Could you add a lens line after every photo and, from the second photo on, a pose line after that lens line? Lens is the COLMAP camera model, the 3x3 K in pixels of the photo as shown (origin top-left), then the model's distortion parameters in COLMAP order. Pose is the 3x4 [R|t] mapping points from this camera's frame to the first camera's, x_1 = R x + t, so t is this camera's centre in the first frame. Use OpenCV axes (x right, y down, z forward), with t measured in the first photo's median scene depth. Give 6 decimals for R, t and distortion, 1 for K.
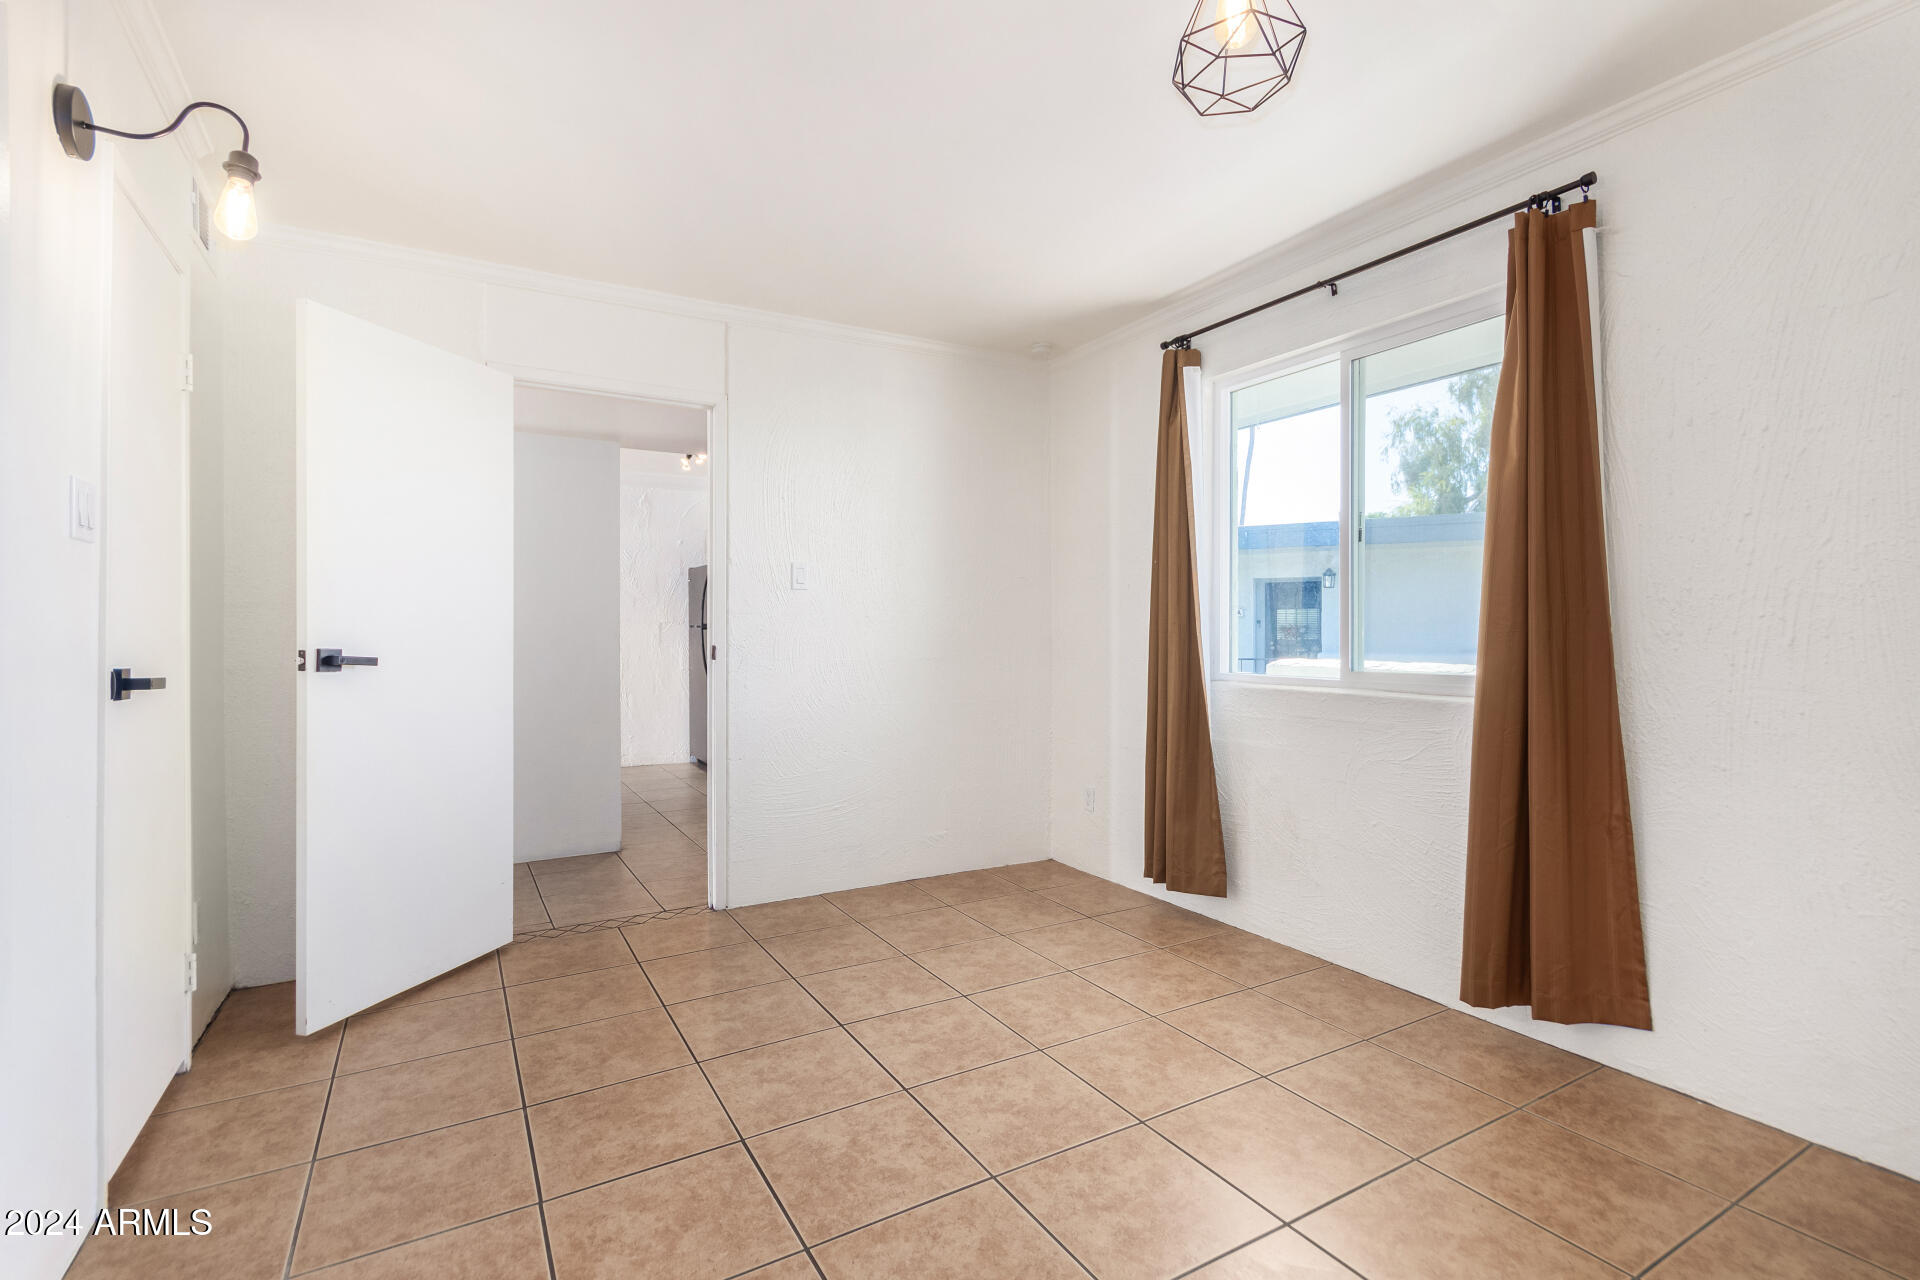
lens RADIAL K [[894.5, 0, 975.5], [0, 894.5, 636.4], [0, 0, 1]] dist [0.007628, -0.000811]
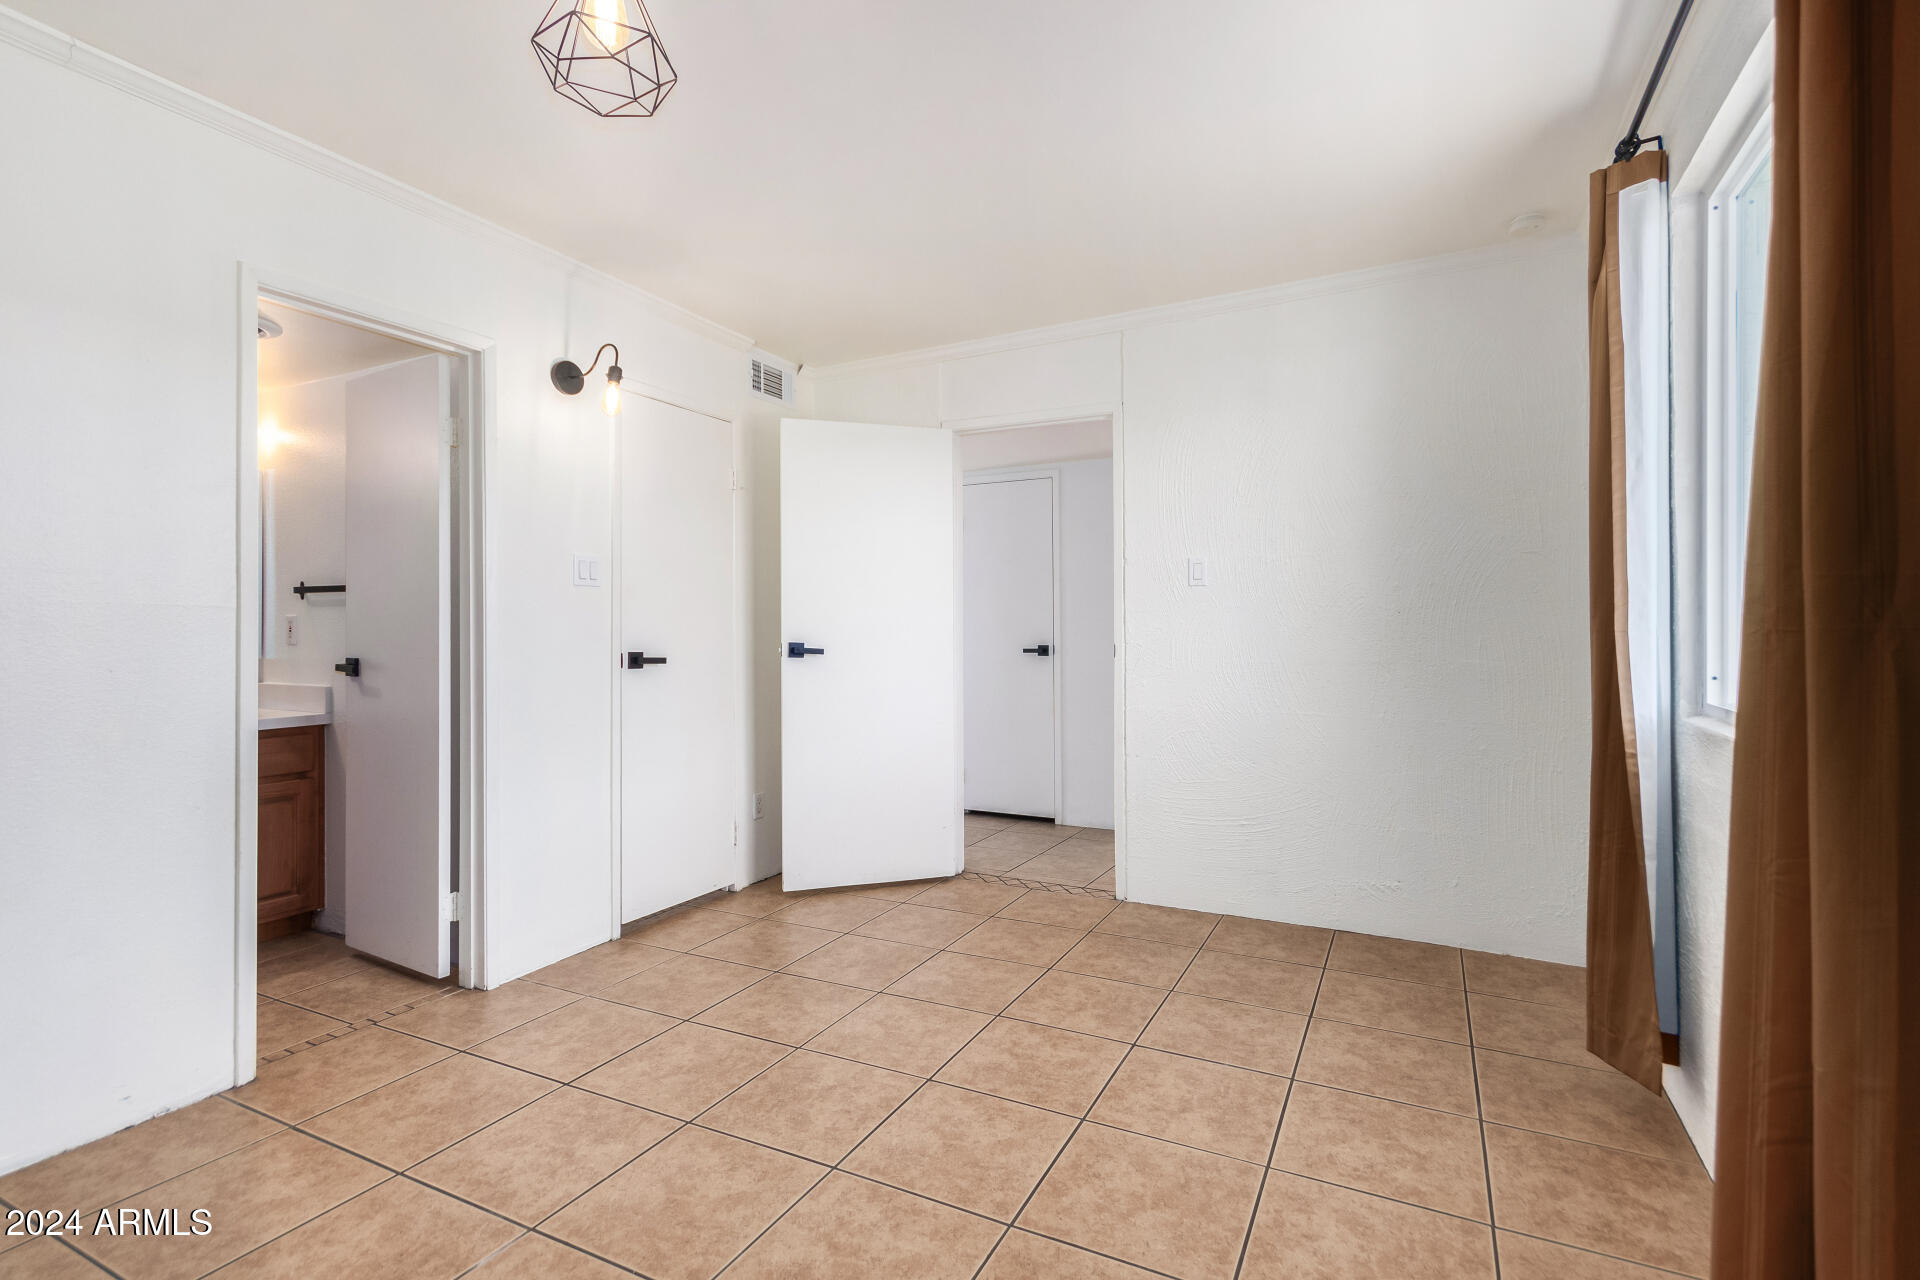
lens RADIAL K [[894.5, 0, 965.4], [0, 894.5, 627.7], [0, 0, 1]] dist [0.007628, -0.000811]
pose [[0.528358, -0.004320, -0.849011, 0.565589], [0.000332, 0.999988, -0.004881, -0.003588], [0.849022, 0.002297, 0.528353, 0.342513]]
